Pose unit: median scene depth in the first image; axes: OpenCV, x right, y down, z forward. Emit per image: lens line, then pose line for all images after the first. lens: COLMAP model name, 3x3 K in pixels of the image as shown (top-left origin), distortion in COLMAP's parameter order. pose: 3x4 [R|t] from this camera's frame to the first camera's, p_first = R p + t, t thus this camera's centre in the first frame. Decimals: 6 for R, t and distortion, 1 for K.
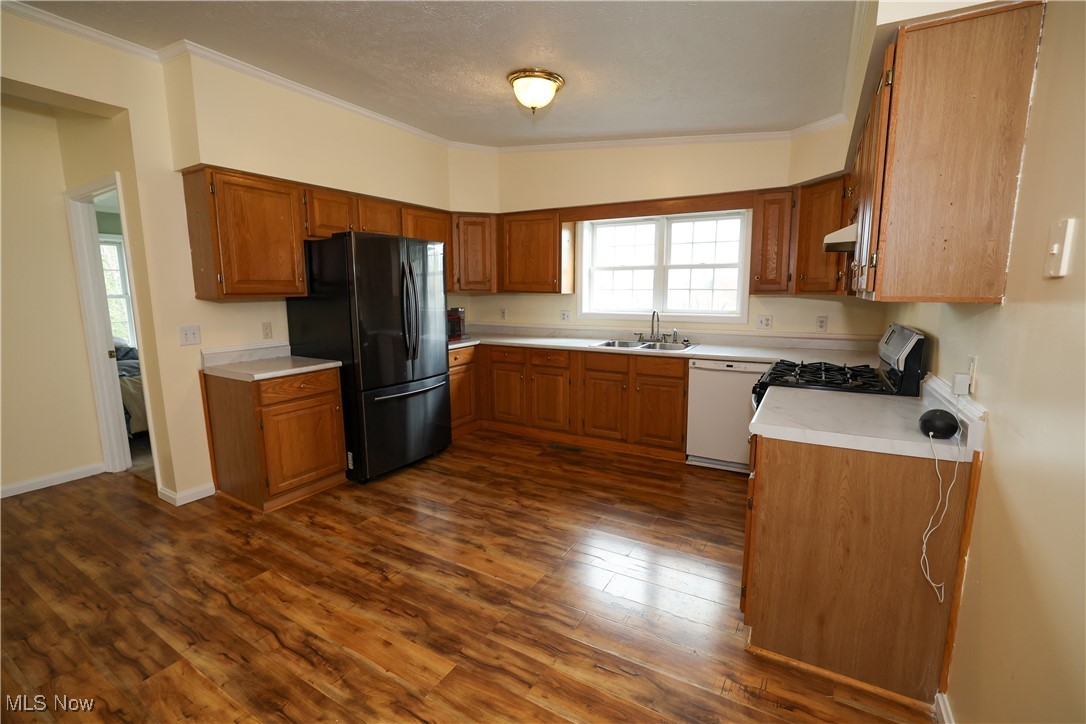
lens RADIAL K [[462.2, 0, 553.0], [0, 462.2, 360.6], [0, 0, 1]] dist [-0.050161, 0.017006]
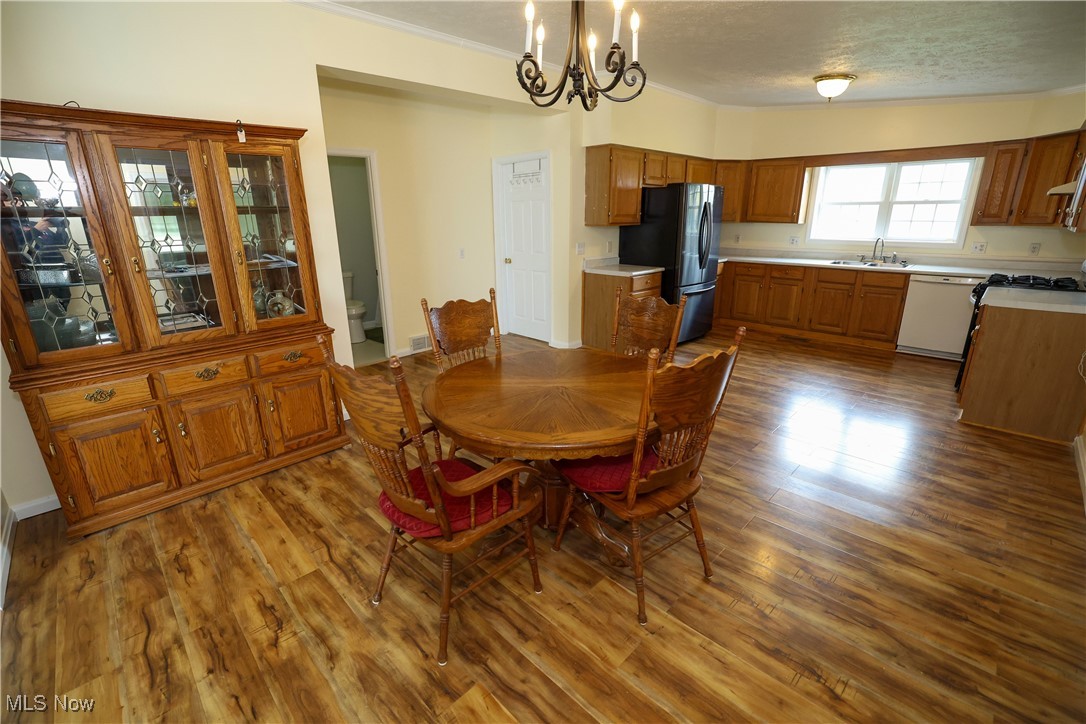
lens RADIAL K [[462.2, 0, 553.0], [0, 462.2, 360.6], [0, 0, 1]] dist [-0.050161, 0.017006]
pose [[0.963758, 0.071713, -0.256959, -0.348515], [-0.031868, 0.987243, 0.156001, 0.071766], [0.264869, -0.142159, 0.953748, -0.565060]]
